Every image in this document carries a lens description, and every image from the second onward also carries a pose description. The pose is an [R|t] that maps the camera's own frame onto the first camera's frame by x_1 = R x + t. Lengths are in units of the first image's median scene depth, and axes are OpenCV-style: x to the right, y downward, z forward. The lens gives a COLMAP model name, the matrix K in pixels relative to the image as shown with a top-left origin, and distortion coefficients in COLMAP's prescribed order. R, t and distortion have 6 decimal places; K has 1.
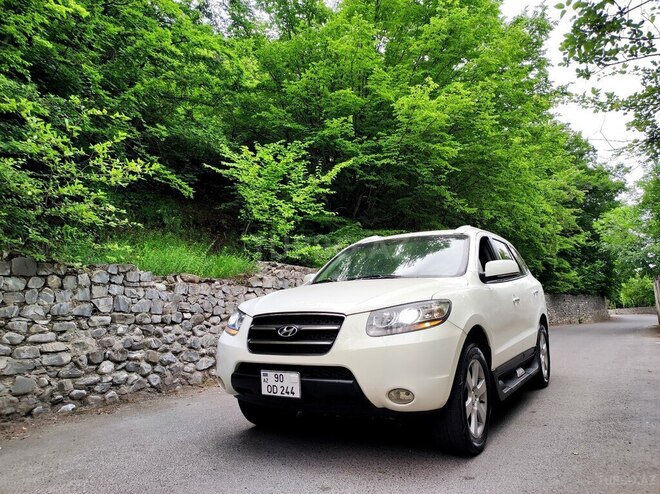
lens RADIAL K [[487.8, 0, 330.0], [0, 487.8, 247.0], [0, 0, 1]] dist [0.034344, -0.024245]
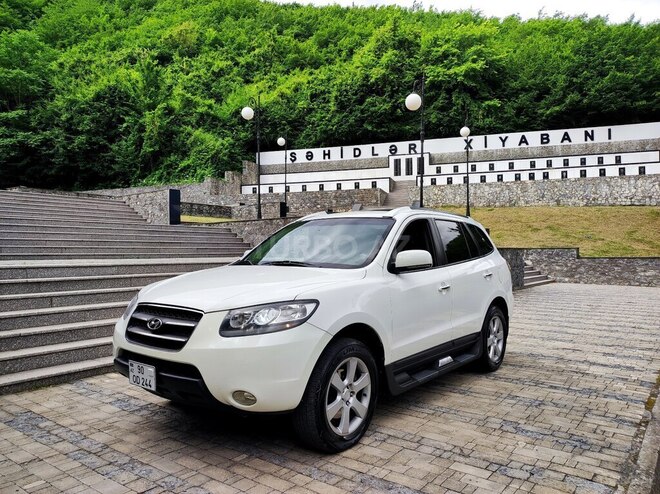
lens RADIAL K [[487.8, 0, 330.0], [0, 487.8, 247.0], [0, 0, 1]] dist [0.034344, -0.024245]
pose [[0.993665, 0.035411, -0.106661, 0.385399], [-0.023630, 0.993677, 0.109760, -0.107999], [0.109874, -0.106544, 0.988219, 0.055300]]
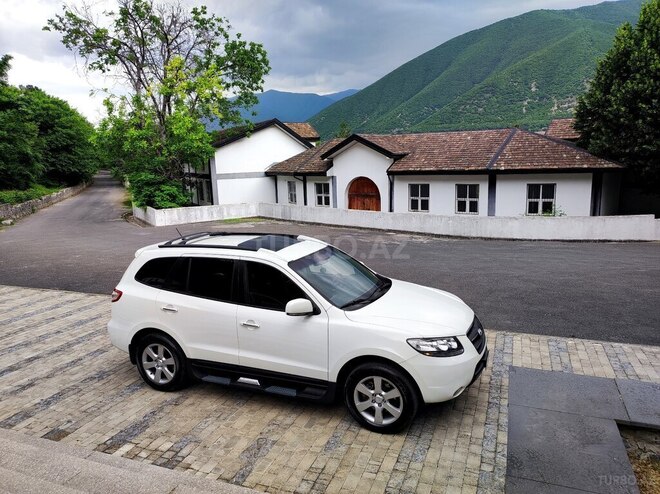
lens RADIAL K [[487.8, 0, 330.0], [0, 487.8, 247.0], [0, 0, 1]] dist [0.034344, -0.024245]
pose [[-0.181678, -0.132812, 0.974348, -1.647187], [-0.083133, 0.989365, 0.119357, -0.285341], [-0.979838, -0.059316, -0.190787, 1.893393]]
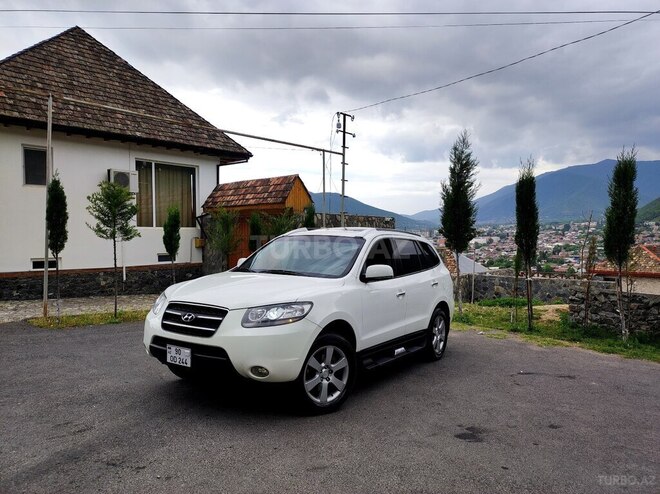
lens RADIAL K [[487.8, 0, 330.0], [0, 487.8, 247.0], [0, 0, 1]] dist [0.034344, -0.024245]
pose [[0.997703, 0.067081, -0.009451, 0.308864], [-0.065678, 0.992016, 0.107662, -0.194290], [0.016598, -0.106794, 0.994143, -0.316827]]
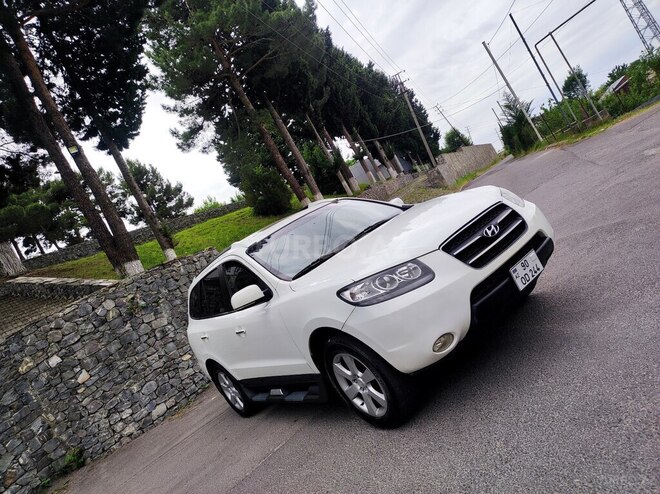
lens RADIAL K [[487.8, 0, 330.0], [0, 487.8, 247.0], [0, 0, 1]] dist [0.034344, -0.024245]
pose [[0.348996, -0.195120, 0.916586, -1.163350], [0.401999, 0.914692, 0.041653, 0.027768], [-0.846521, 0.353930, 0.397663, 0.913784]]
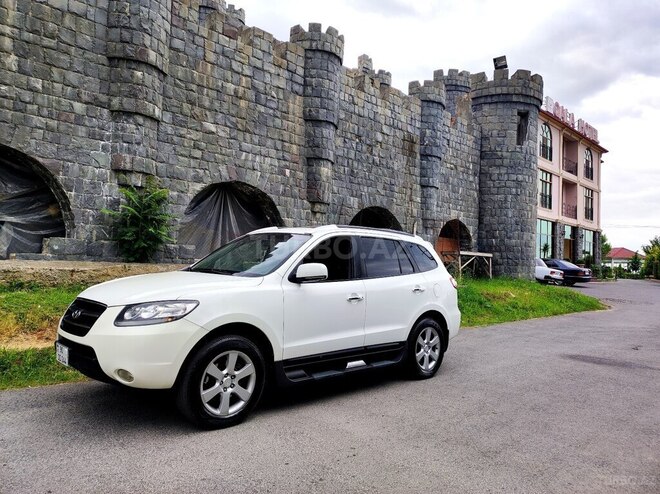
lens RADIAL K [[487.8, 0, 330.0], [0, 487.8, 247.0], [0, 0, 1]] dist [0.034344, -0.024245]
pose [[0.969267, 0.062882, -0.237839, 0.864939], [-0.042540, 0.995058, 0.089720, -0.147314], [0.242305, -0.076845, 0.967152, -0.063696]]
